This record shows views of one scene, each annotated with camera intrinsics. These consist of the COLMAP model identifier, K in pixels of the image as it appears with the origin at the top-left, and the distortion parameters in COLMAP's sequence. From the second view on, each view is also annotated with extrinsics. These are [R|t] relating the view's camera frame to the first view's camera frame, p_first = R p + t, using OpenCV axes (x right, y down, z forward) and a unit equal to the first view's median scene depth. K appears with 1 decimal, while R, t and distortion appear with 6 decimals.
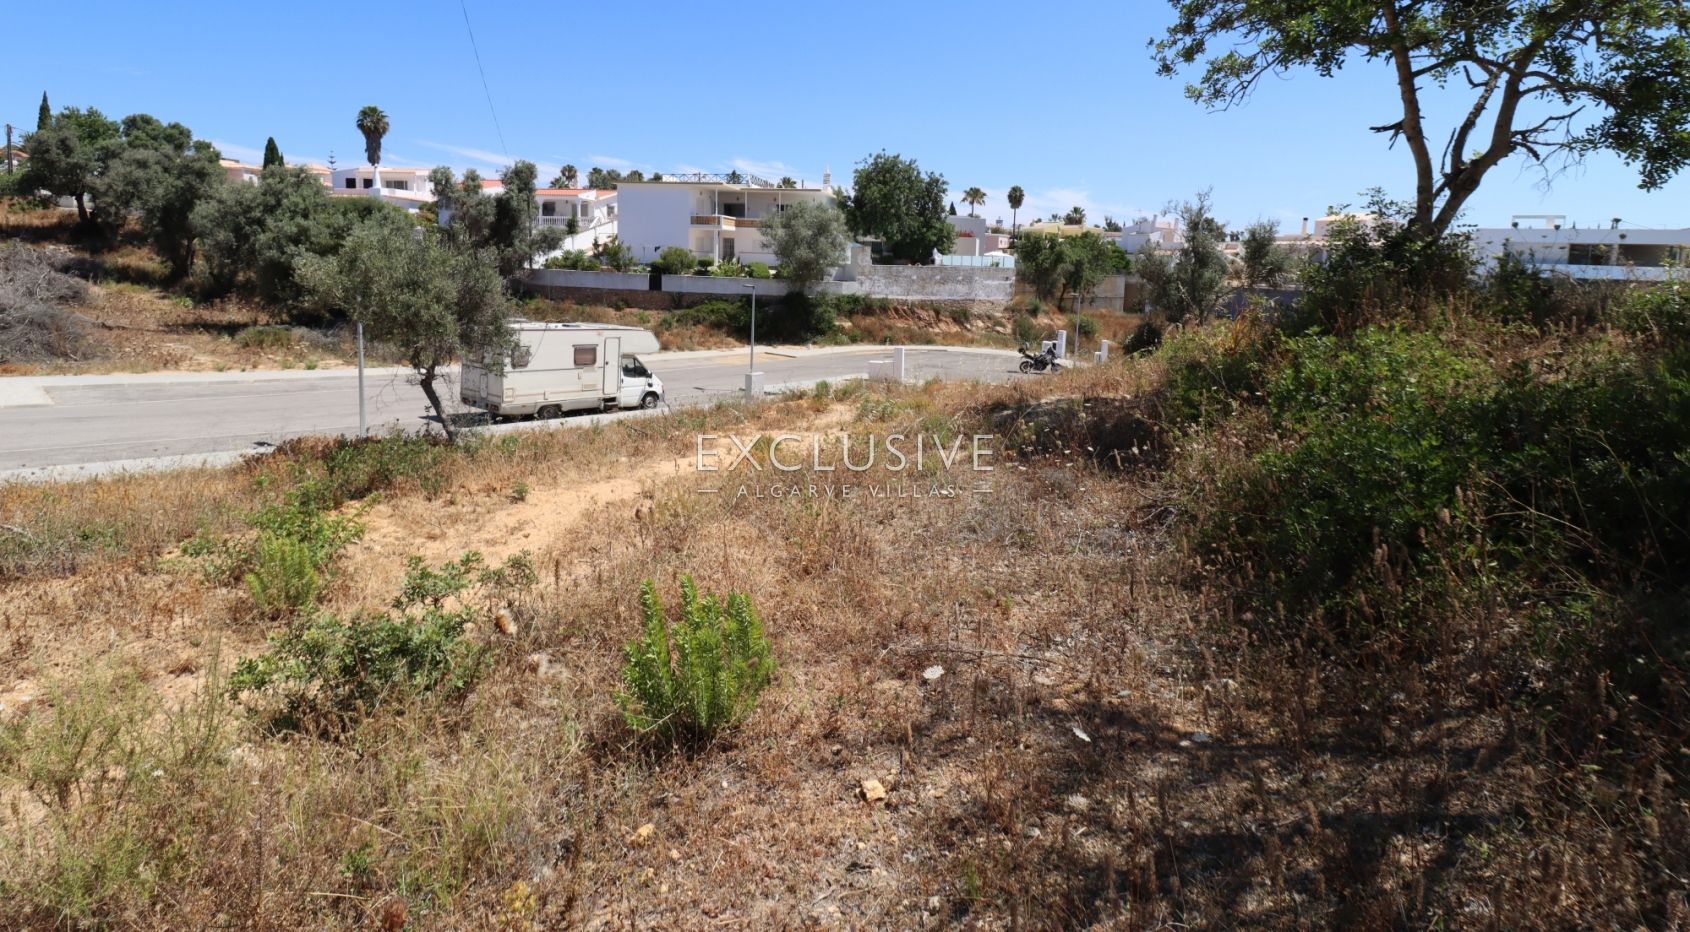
lens RADIAL K [[774.6, 0, 848.6], [0, 774.6, 339.7], [0, 0, 1]] dist [-0.001224, -0.012496]
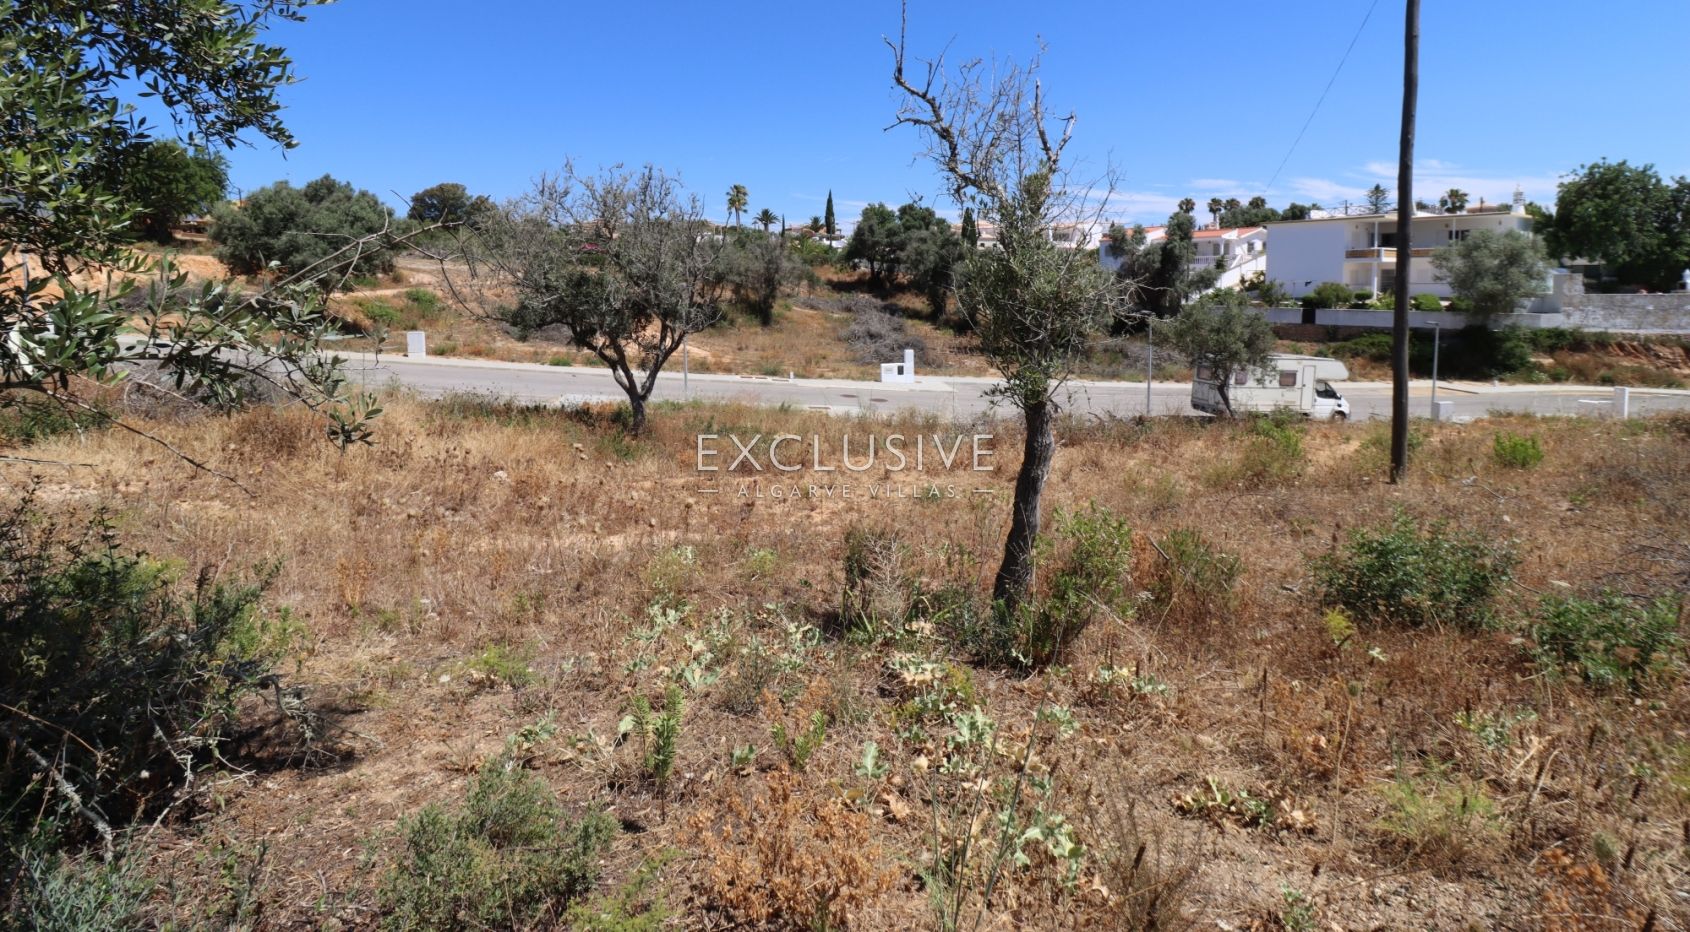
lens RADIAL K [[774.6, 0, 848.6], [0, 774.6, 339.7], [0, 0, 1]] dist [-0.001224, -0.012496]
pose [[0.742371, 0.012475, -0.669873, -0.007200], [-0.036534, 0.999093, -0.021882, 0.004528], [0.668992, 0.040718, 0.742153, -0.203929]]
